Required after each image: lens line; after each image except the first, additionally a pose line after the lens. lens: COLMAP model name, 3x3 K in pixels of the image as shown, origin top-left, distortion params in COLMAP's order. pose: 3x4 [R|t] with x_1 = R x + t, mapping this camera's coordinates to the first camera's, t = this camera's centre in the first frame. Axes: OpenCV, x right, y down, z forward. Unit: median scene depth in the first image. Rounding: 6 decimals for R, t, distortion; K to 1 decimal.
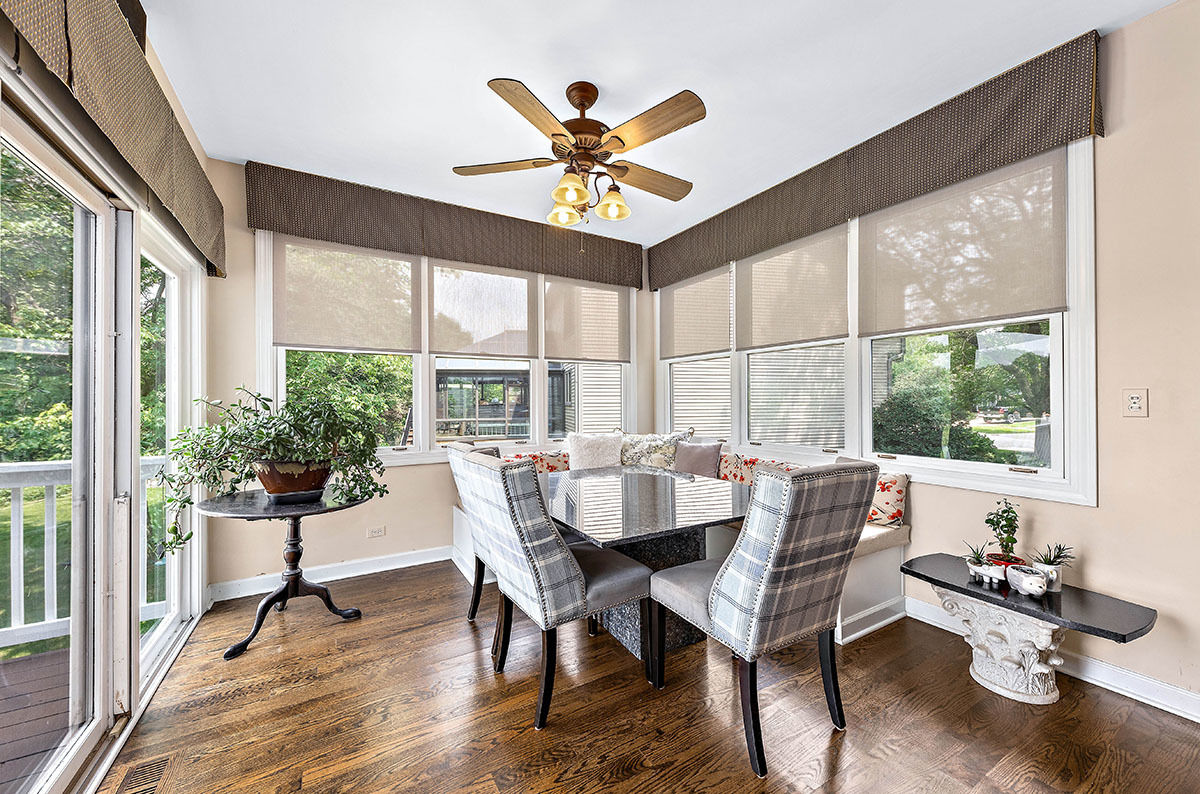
lens RADIAL K [[448.6, 0, 595.4], [0, 448.6, 401.0], [0, 0, 1]] dist [0.003134, 0.000023]
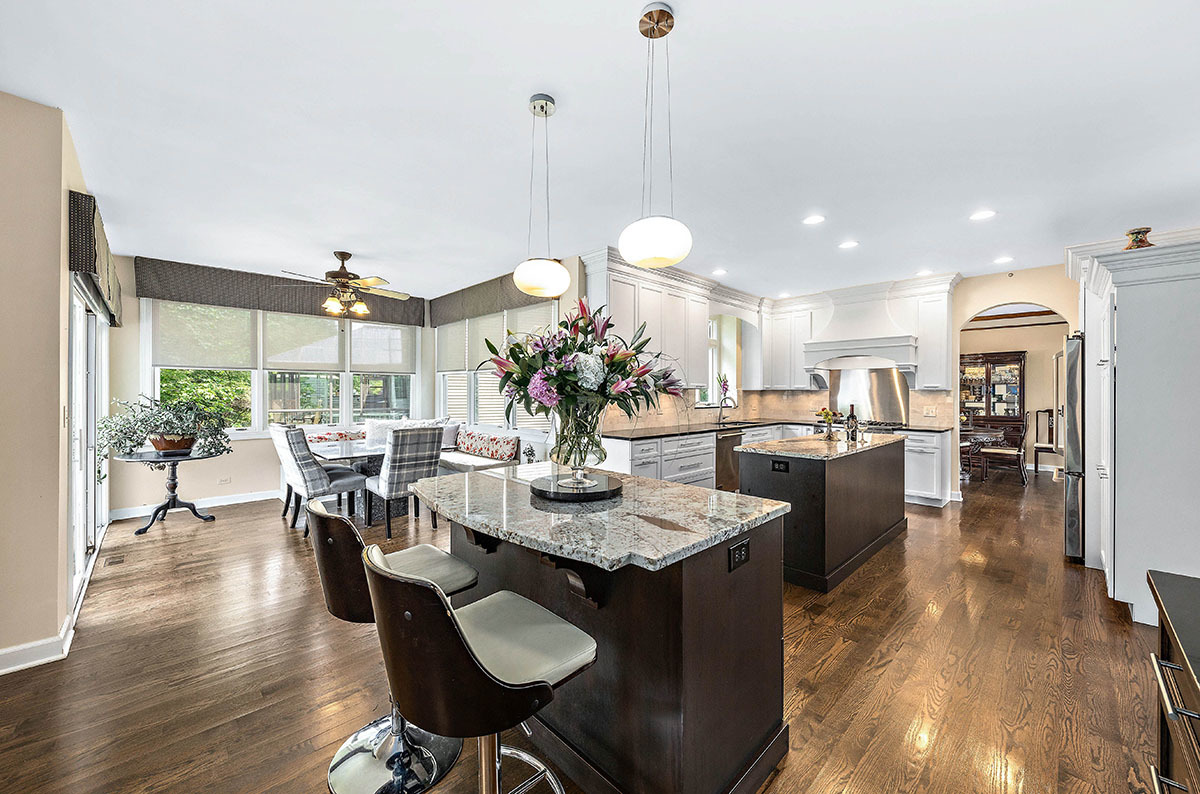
lens RADIAL K [[452.8, 0, 596.8], [0, 452.8, 393.7], [0, 0, 1]] dist [0.017868, -0.009323]
pose [[0.971826, 0.006888, 0.235598, 0.564581], [-0.008685, 0.999941, 0.006592, -0.057903], [-0.235539, -0.008452, 0.971828, -1.206225]]
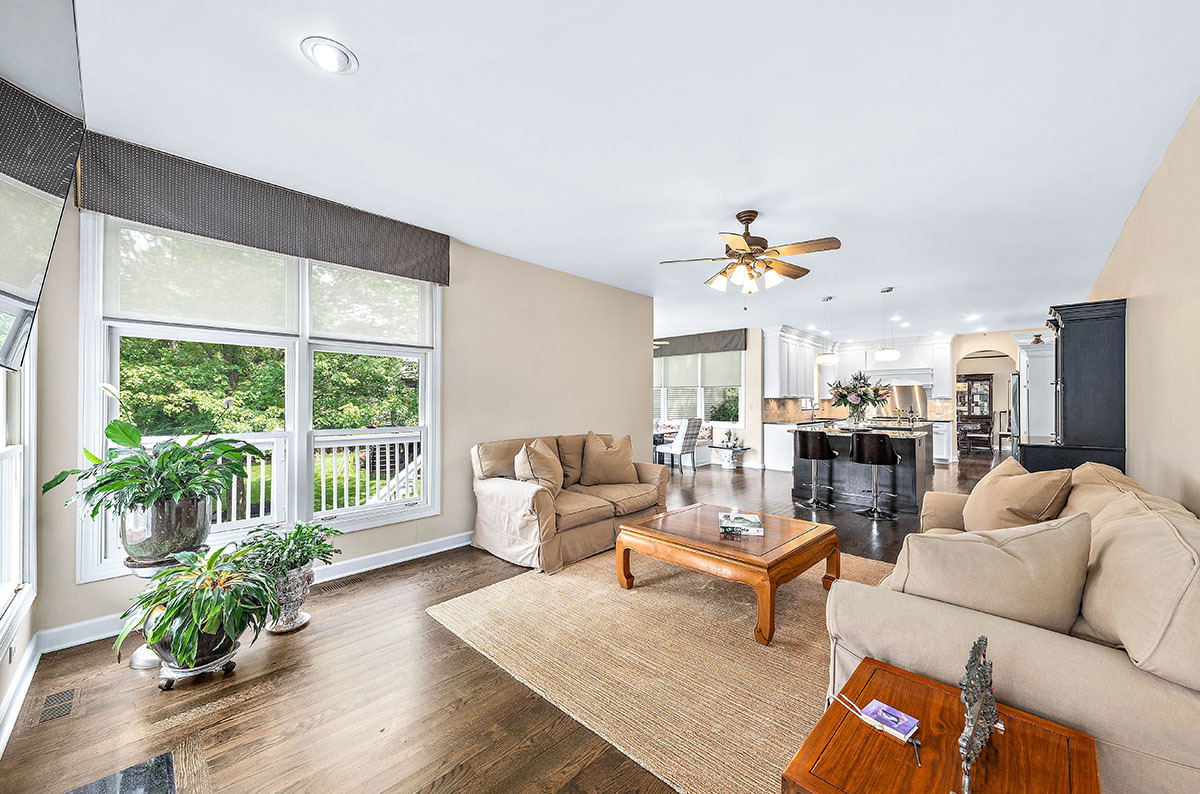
lens RADIAL K [[448.6, 0, 595.4], [0, 448.6, 401.0], [0, 0, 1]] dist [0.003134, 0.000023]
pose [[0.963903, 0.004350, 0.266220, -1.261812], [-0.004368, 0.999990, -0.000525, -0.038735], [-0.266219, -0.000657, 0.963912, -2.387057]]
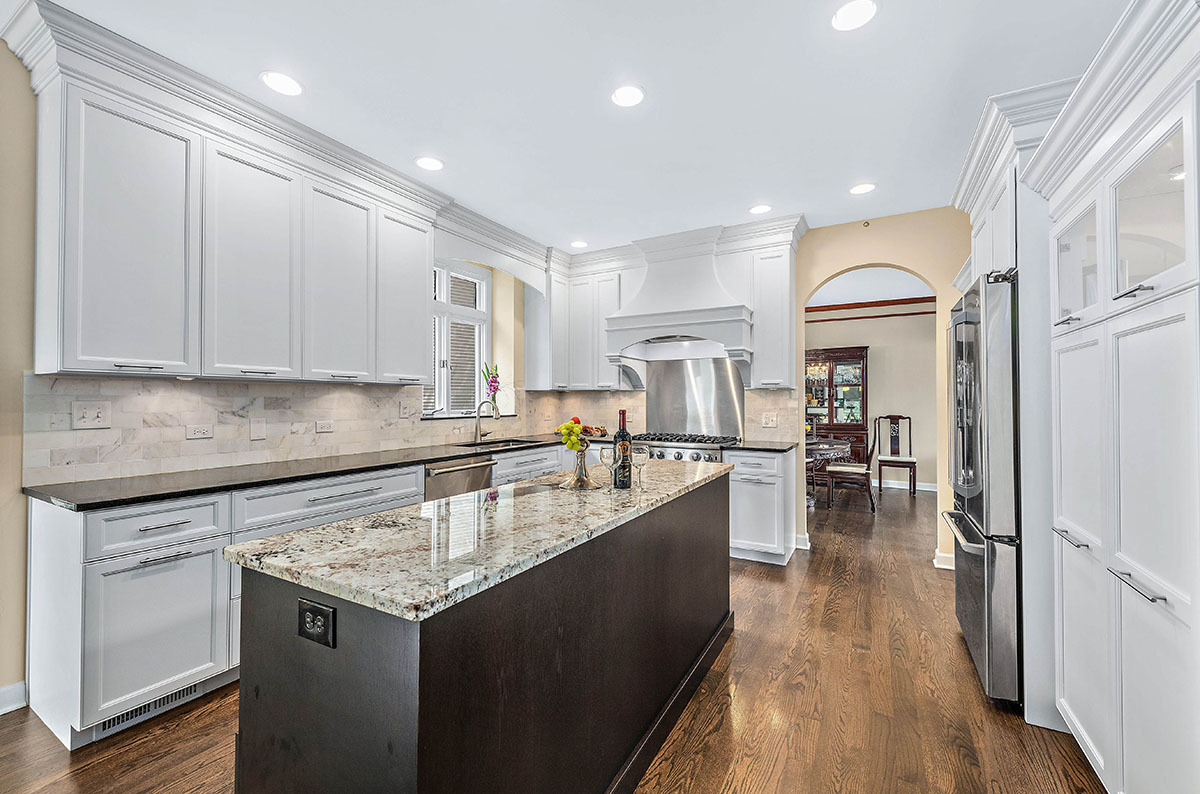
lens RADIAL K [[489.6, 0, 600.0], [0, 489.6, 397.0], [0, 0, 1]] dist [0.002682, 0.000189]
pose [[0.864059, 0.010082, 0.503290, 1.392515], [-0.008096, 0.999948, -0.006133, -0.032238], [-0.503326, 0.001225, 0.864096, -0.526036]]
